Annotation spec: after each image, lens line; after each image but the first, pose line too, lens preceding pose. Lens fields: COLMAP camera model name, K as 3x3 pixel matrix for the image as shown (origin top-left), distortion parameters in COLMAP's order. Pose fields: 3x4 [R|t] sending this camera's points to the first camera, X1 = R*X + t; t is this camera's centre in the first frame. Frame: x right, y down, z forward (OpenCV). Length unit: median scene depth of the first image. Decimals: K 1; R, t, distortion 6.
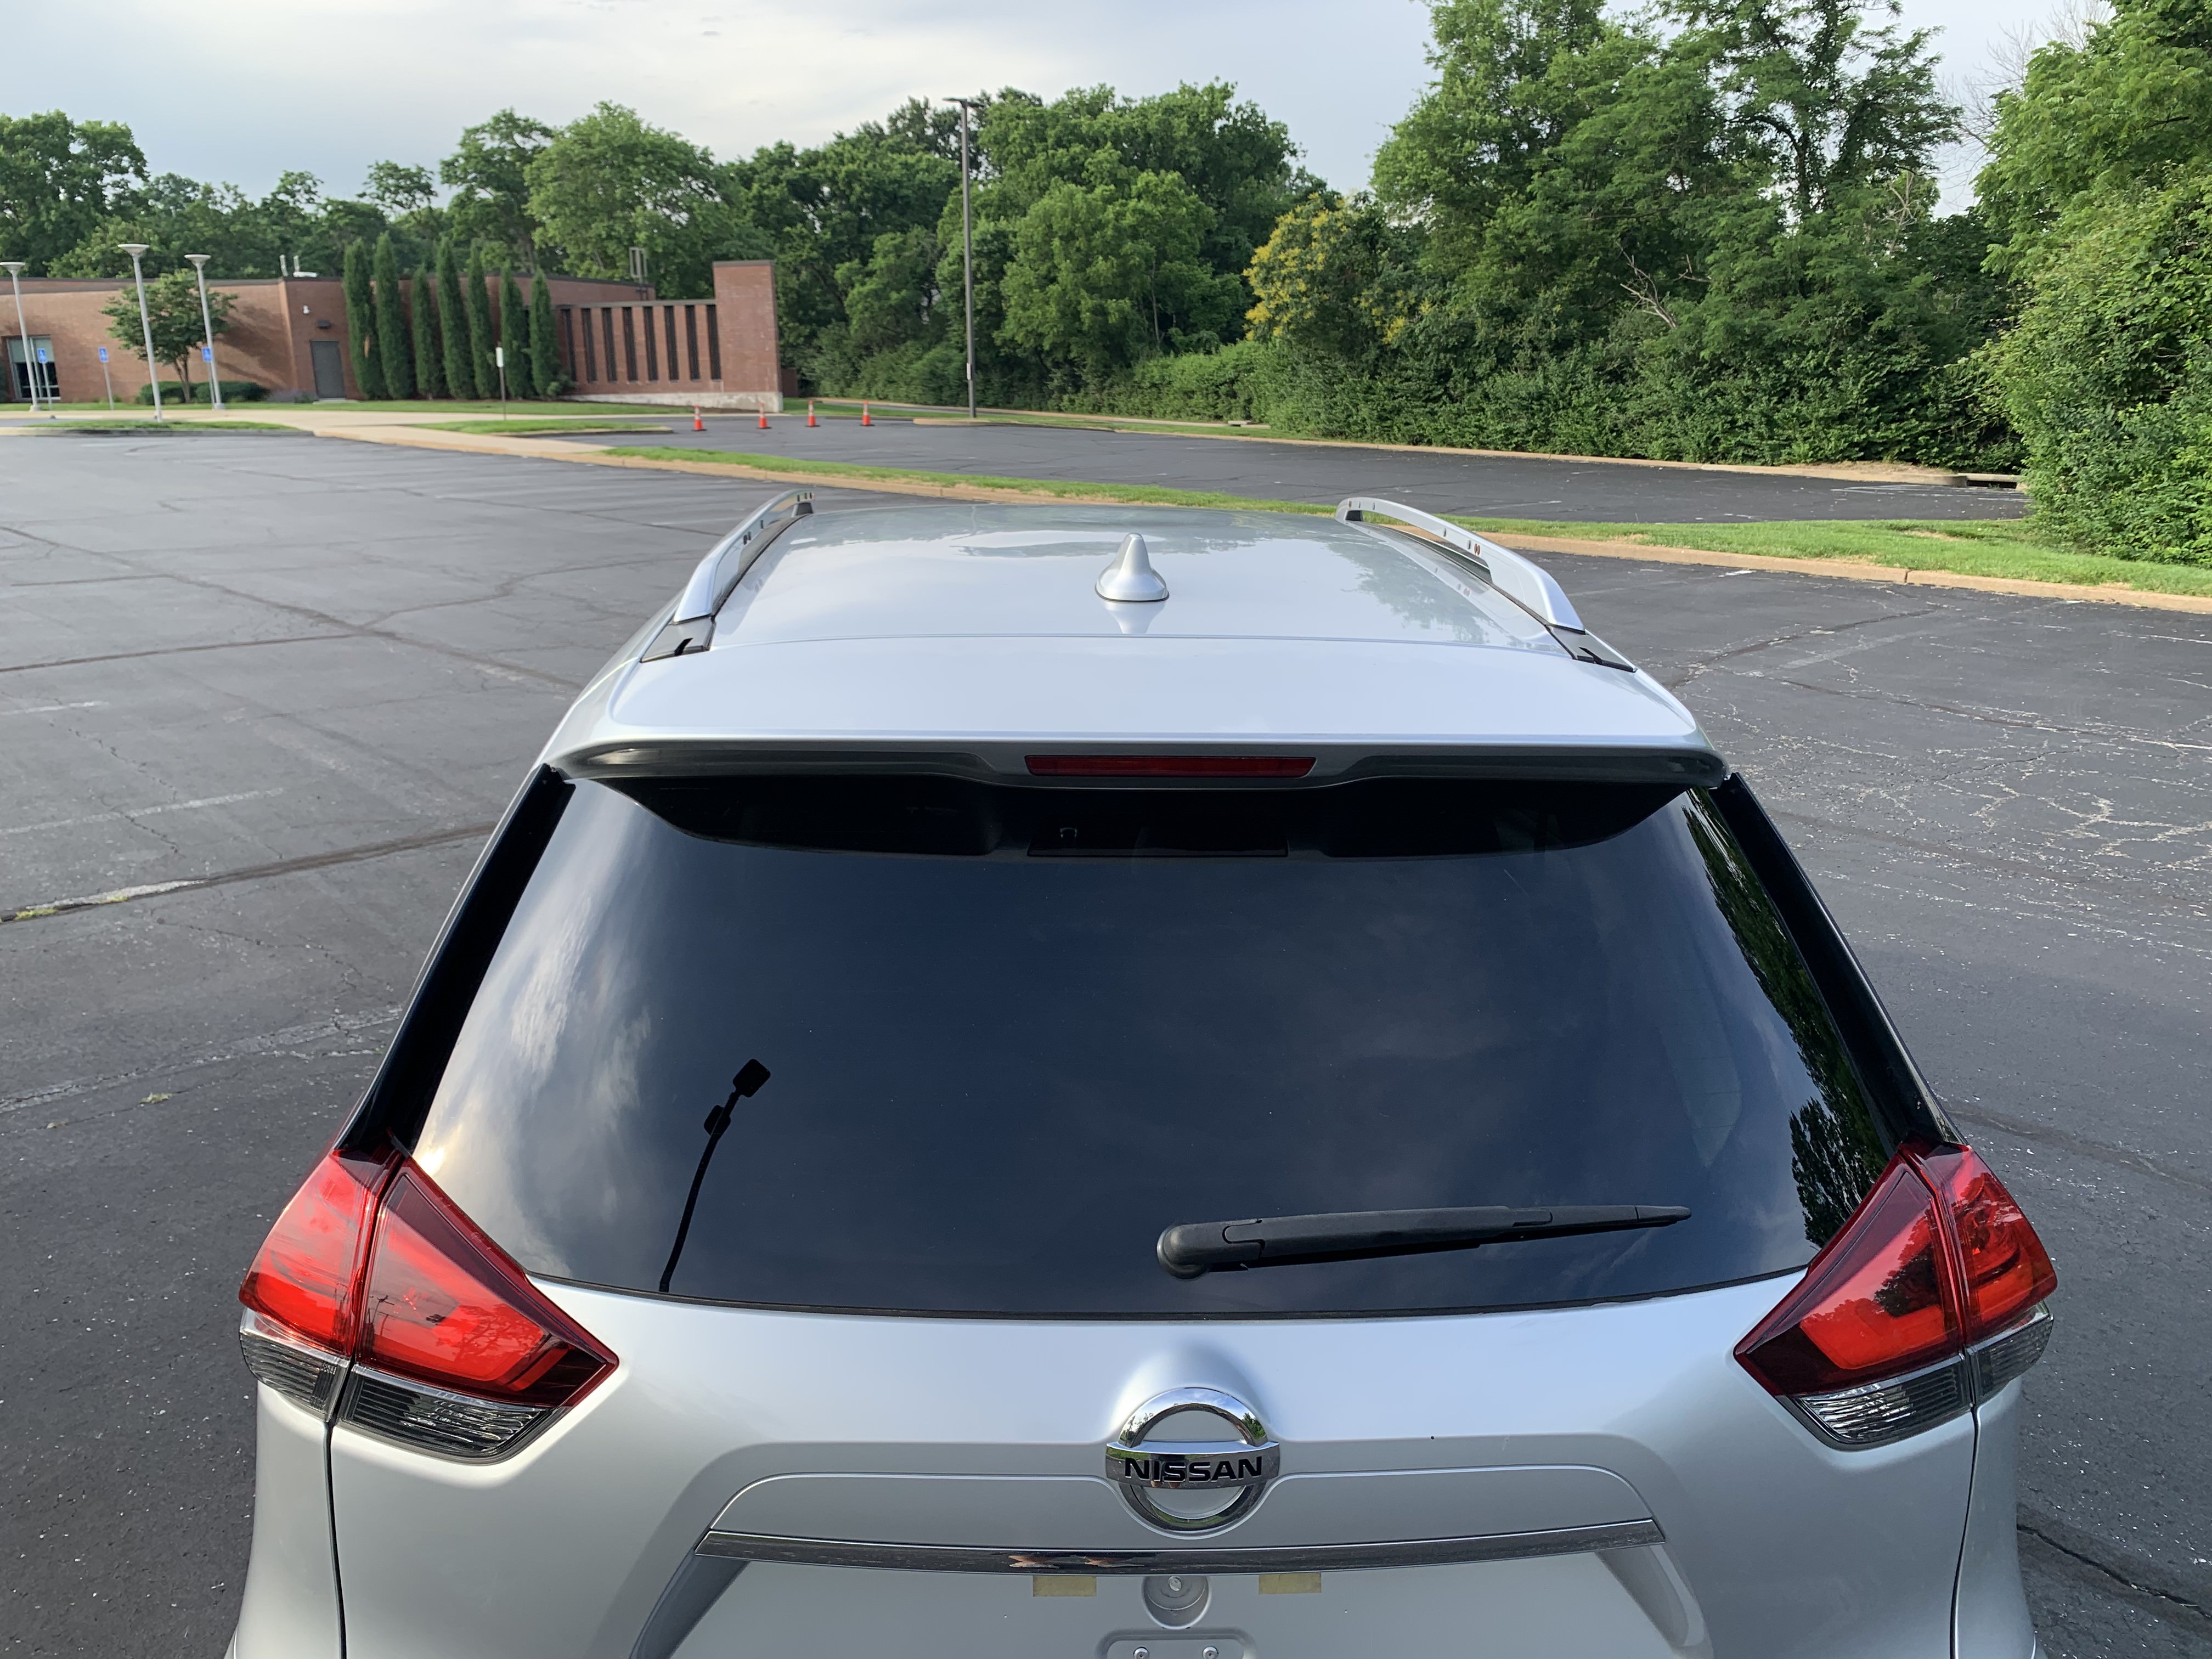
lens RADIAL K [[1697.5, 0, 1078.0], [0, 1697.5, 823.7], [0, 0, 1]] dist [0.002032, 0.003888]
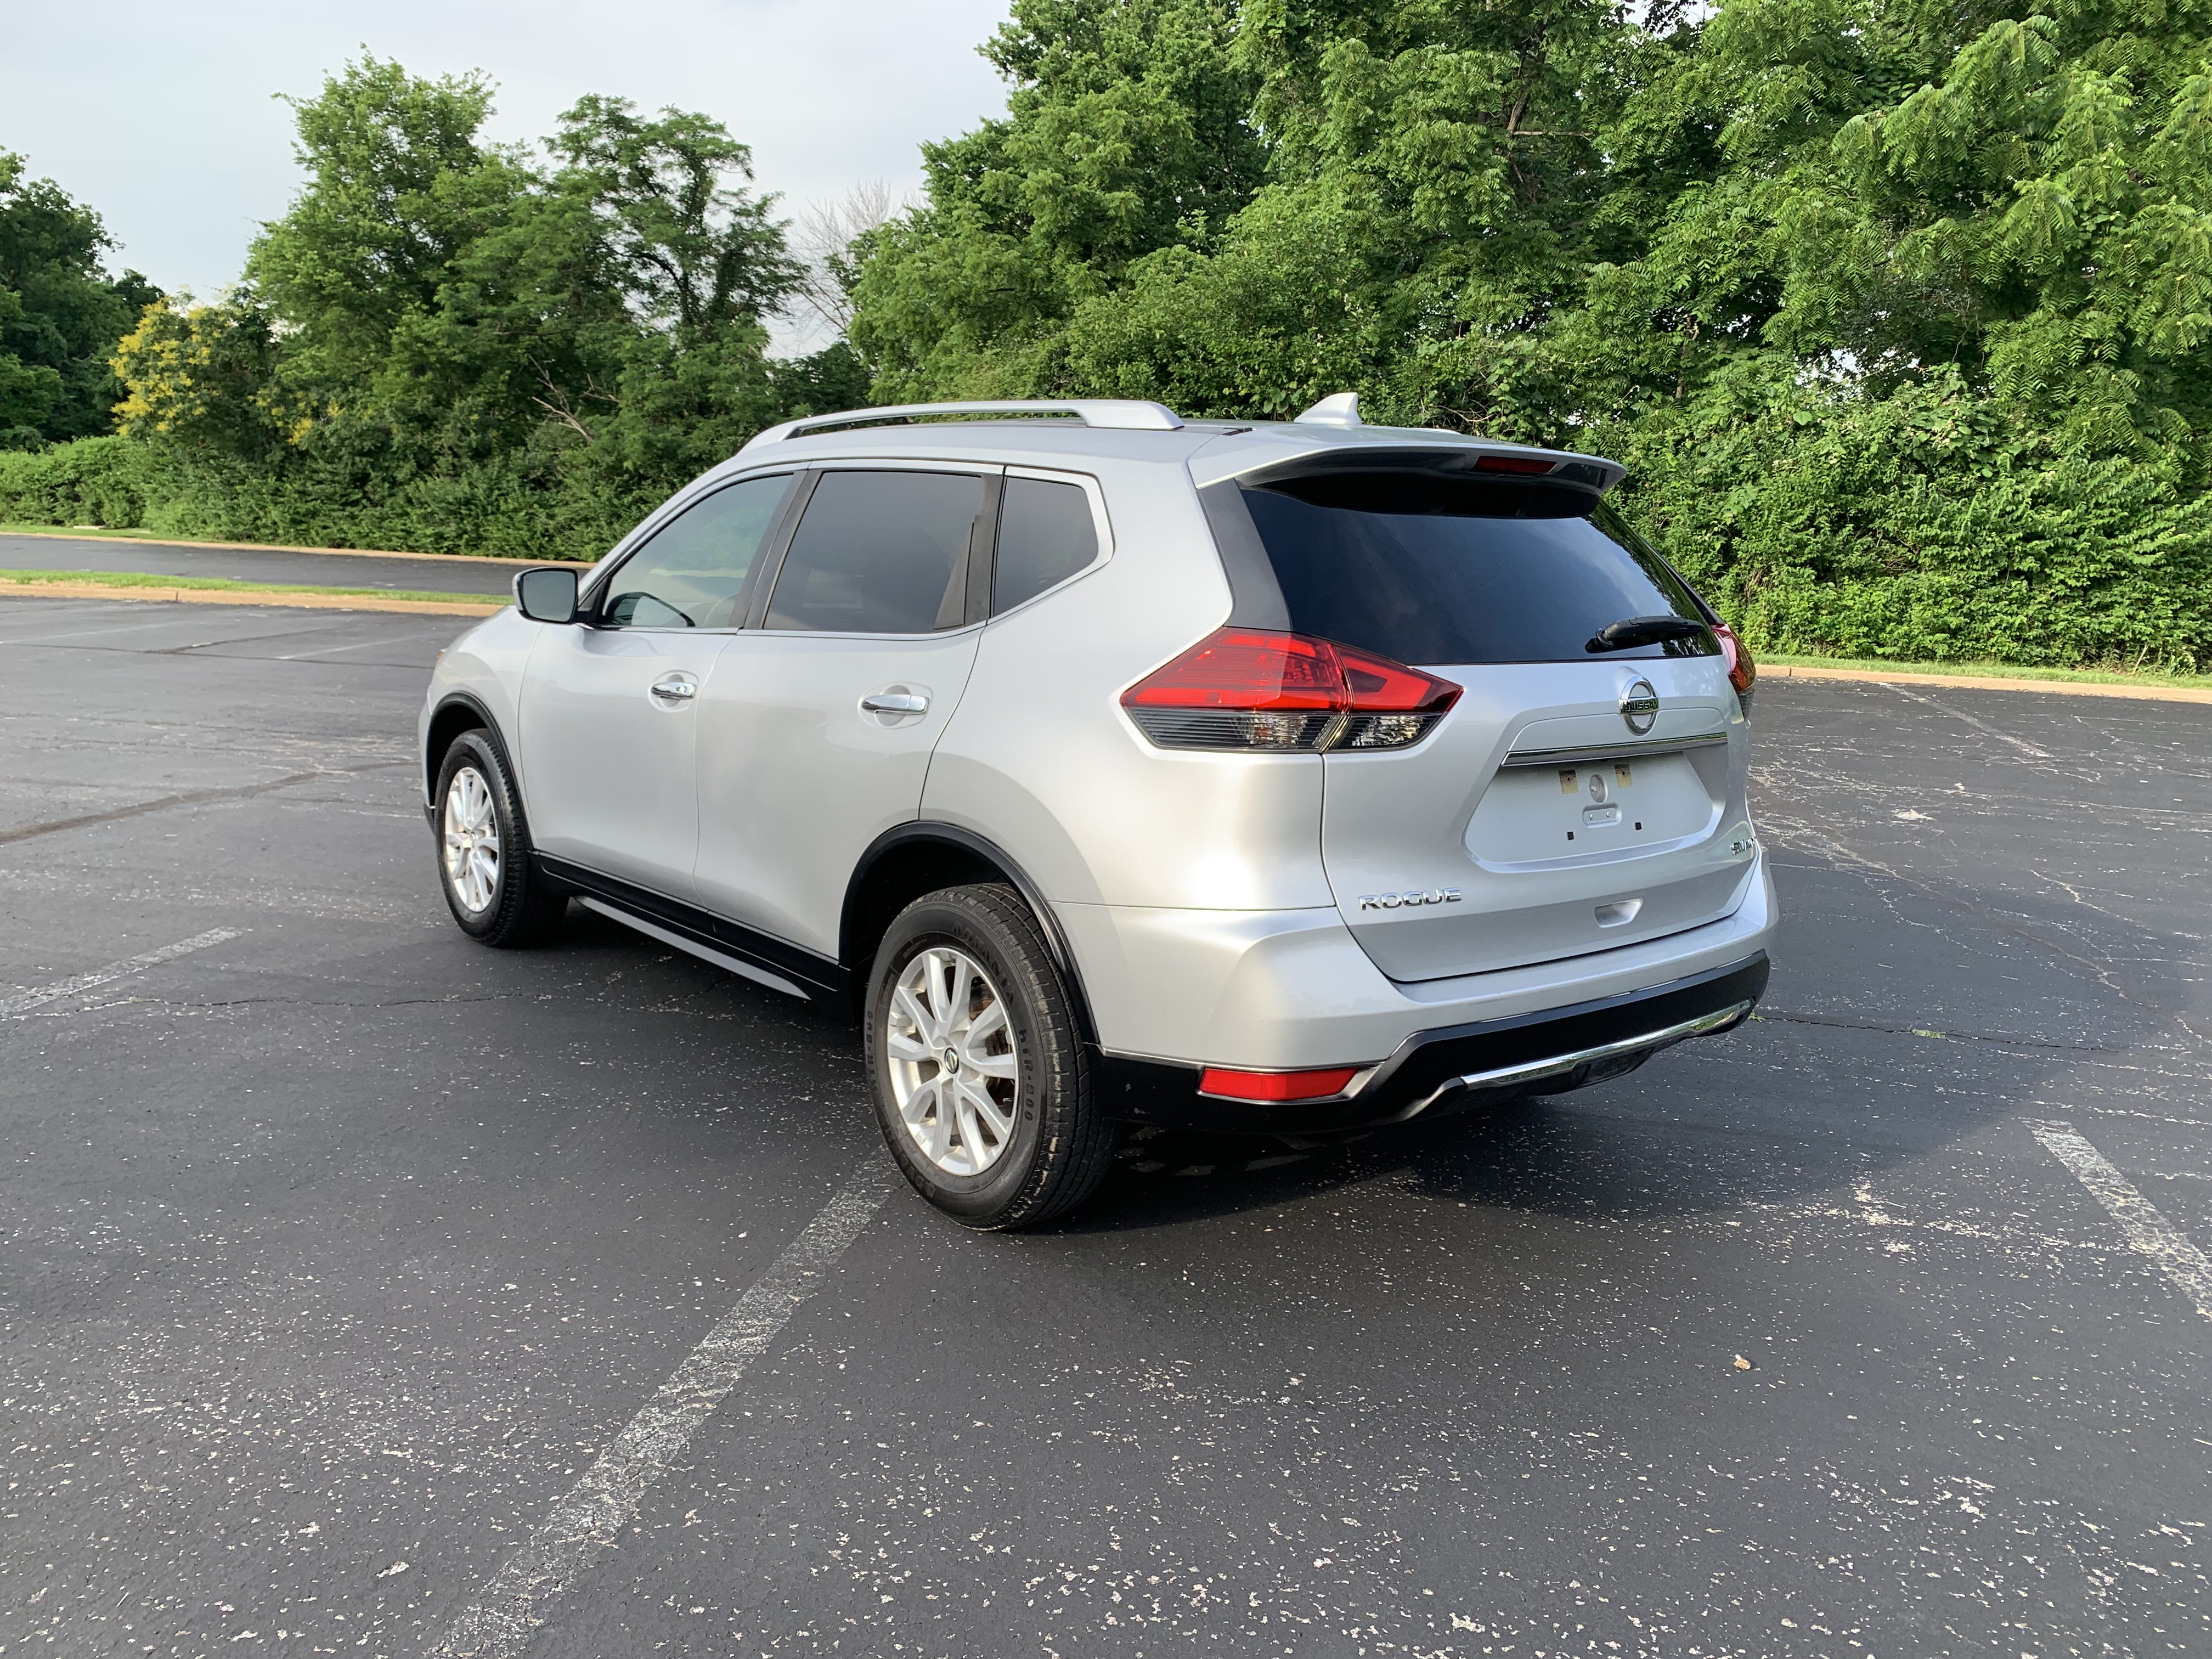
lens RADIAL K [[1689.2, 0, 1067.7], [0, 1689.2, 846.0], [0, 0, 1]] dist [0.005092, -0.000784]
pose [[0.804430, -0.098763, 0.585781, -0.105912], [0.130193, 0.991420, -0.011635, 0.024377], [-0.579606, 0.085624, 0.810386, -0.028006]]
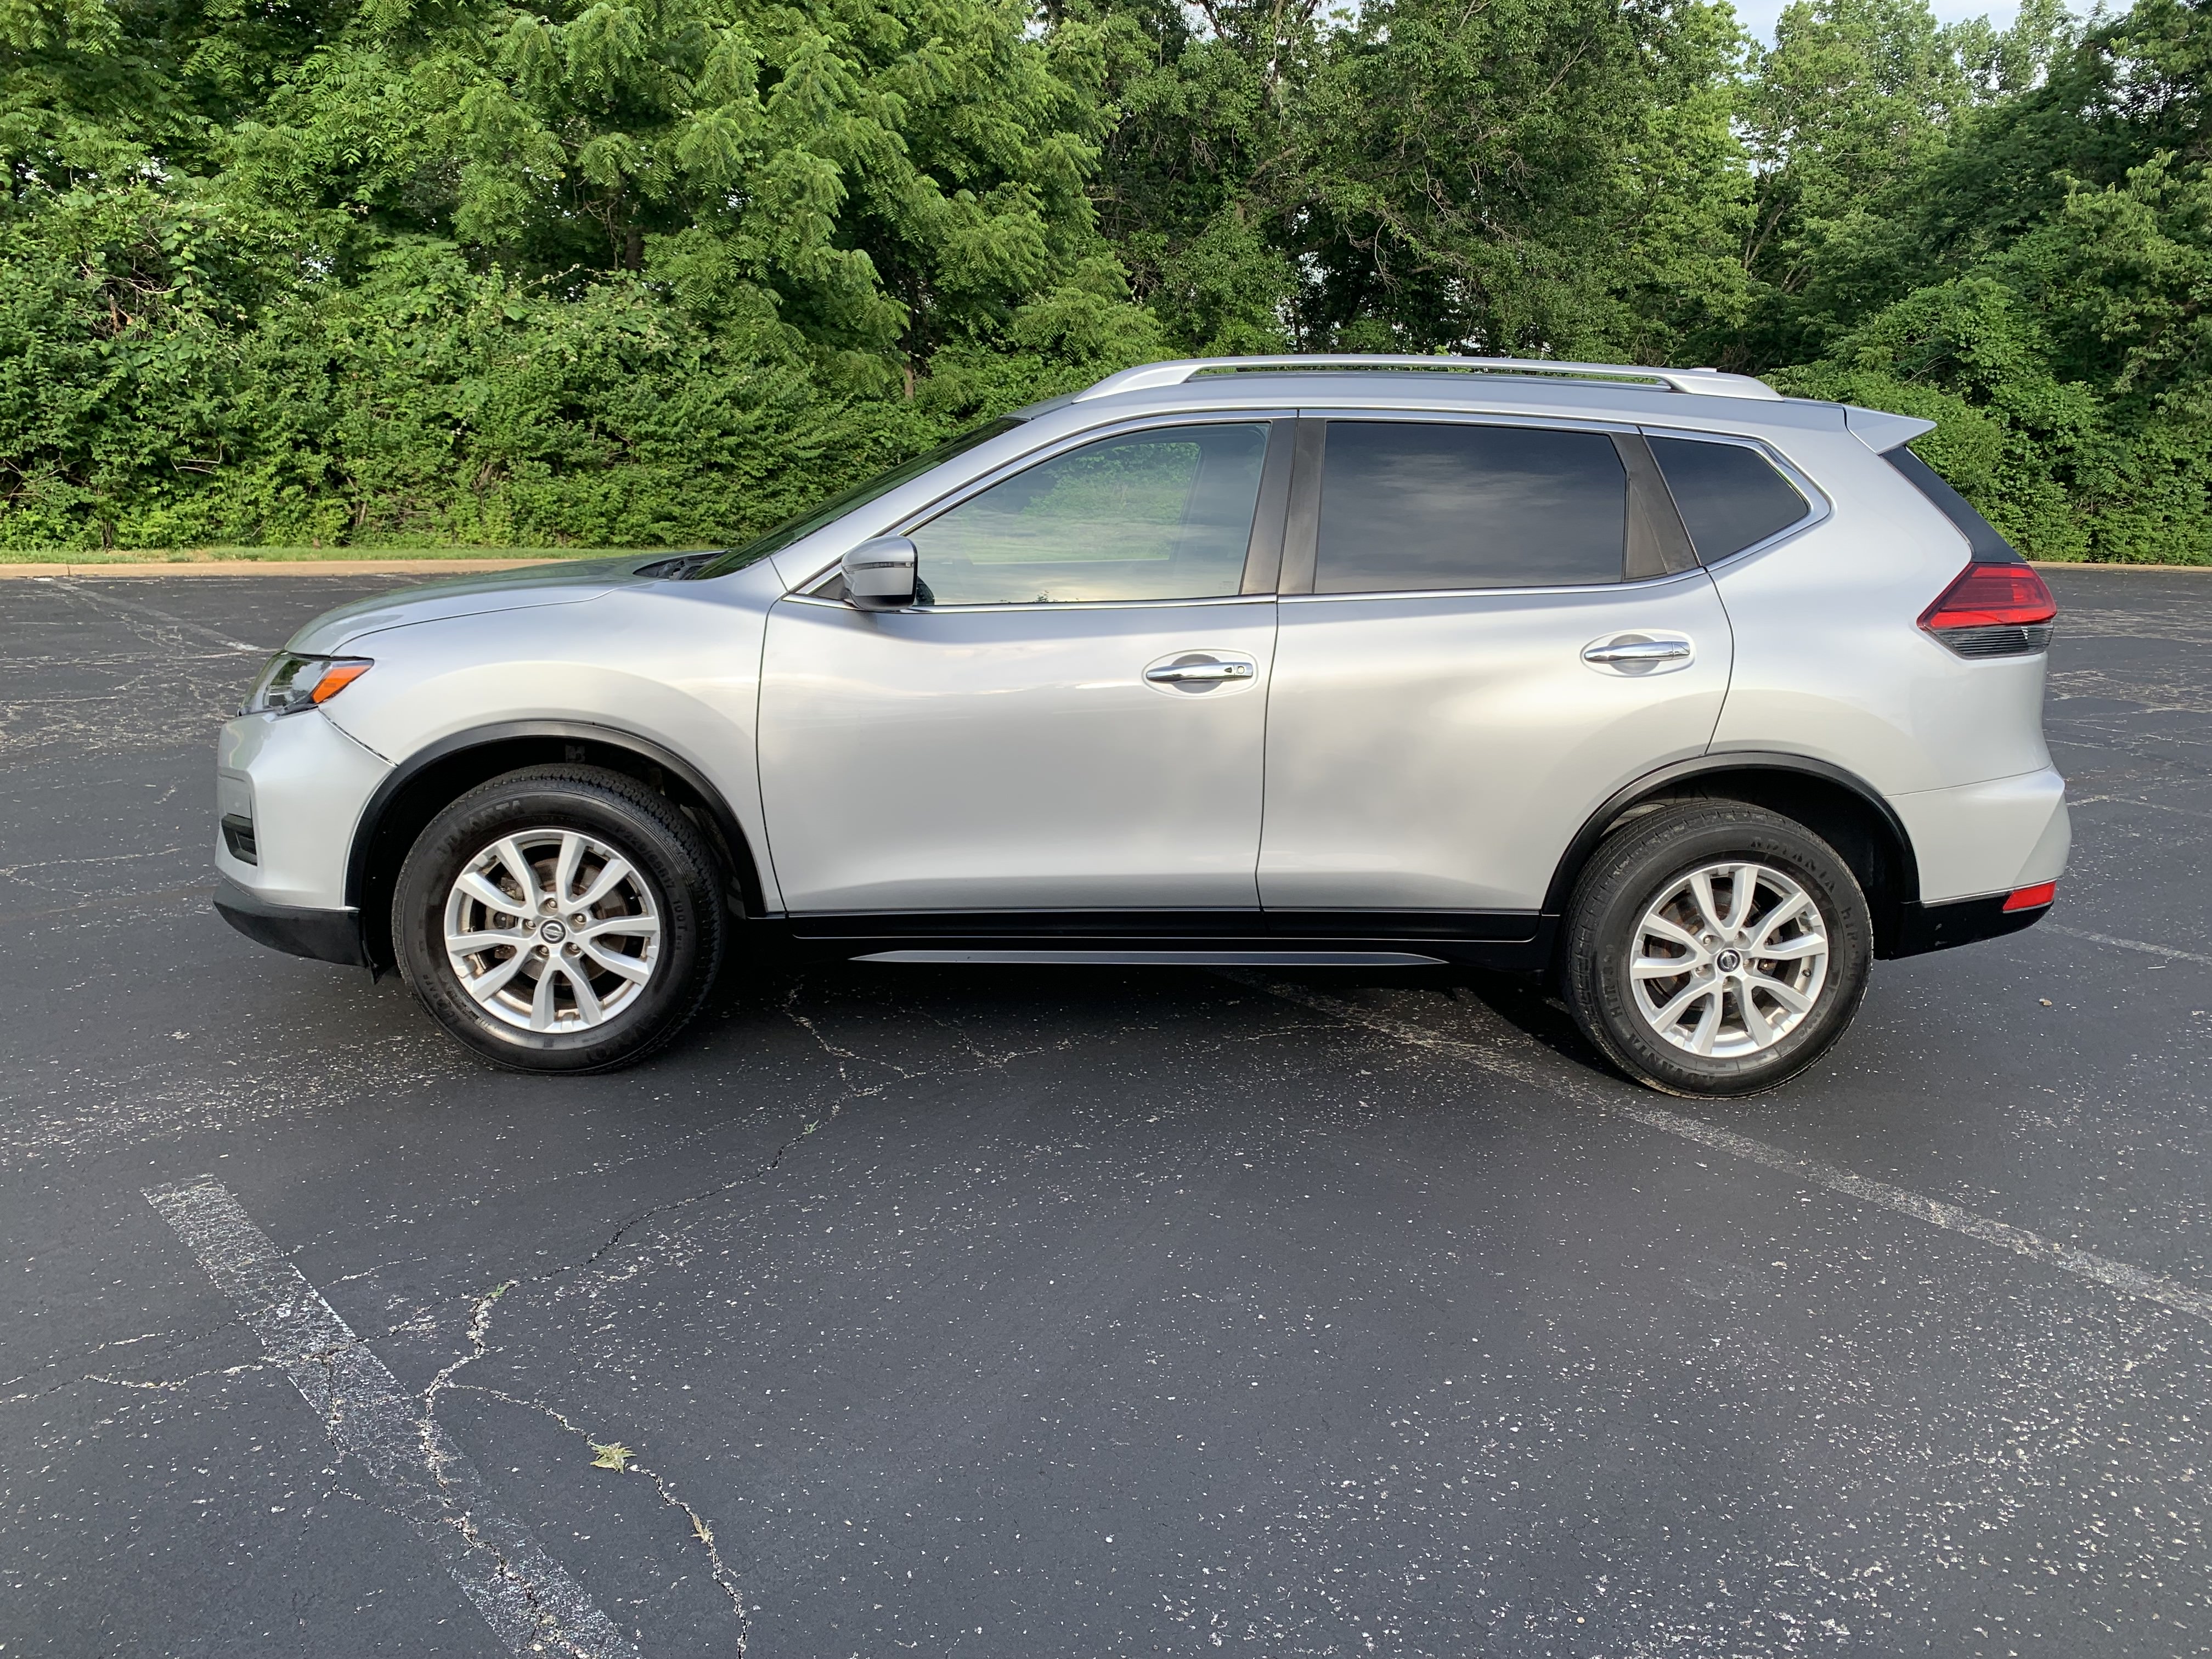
lens RADIAL K [[1690.3, 0, 1094.6], [0, 1690.3, 824.5], [0, 0, 1]] dist [0.031986, -0.038783]
pose [[-0.005735, -0.221911, 0.975050, -0.185714], [0.221615, 0.950537, 0.217636, -0.020640], [-0.975117, 0.217334, 0.043727, 0.139509]]
